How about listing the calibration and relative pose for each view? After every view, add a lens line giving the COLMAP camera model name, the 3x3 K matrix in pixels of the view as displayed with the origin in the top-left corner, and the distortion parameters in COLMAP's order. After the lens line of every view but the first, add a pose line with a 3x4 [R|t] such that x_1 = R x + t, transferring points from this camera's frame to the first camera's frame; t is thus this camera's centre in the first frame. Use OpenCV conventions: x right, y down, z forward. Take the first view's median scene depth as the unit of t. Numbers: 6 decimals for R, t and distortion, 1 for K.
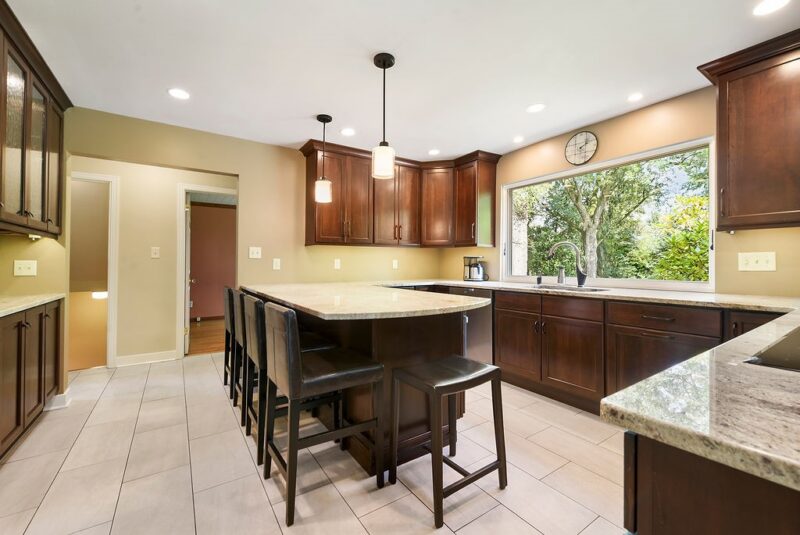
lens RADIAL K [[337.3, 0, 401.2], [0, 337.3, 261.1], [0, 0, 1]] dist [-0.000249, -0.000050]
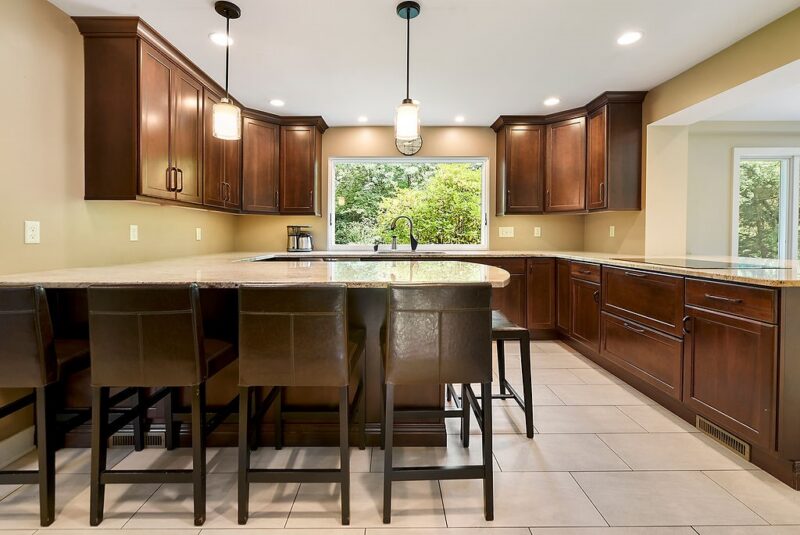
lens RADIAL K [[335.0, 0, 397.6], [0, 335.0, 241.9], [0, 0, 1]] dist [0.000589, 0.000124]
pose [[0.560320, -0.017209, 0.828098, -0.506082], [-0.006565, 0.999660, 0.025216, 0.007800], [-0.828250, -0.019566, 0.560016, 0.300644]]
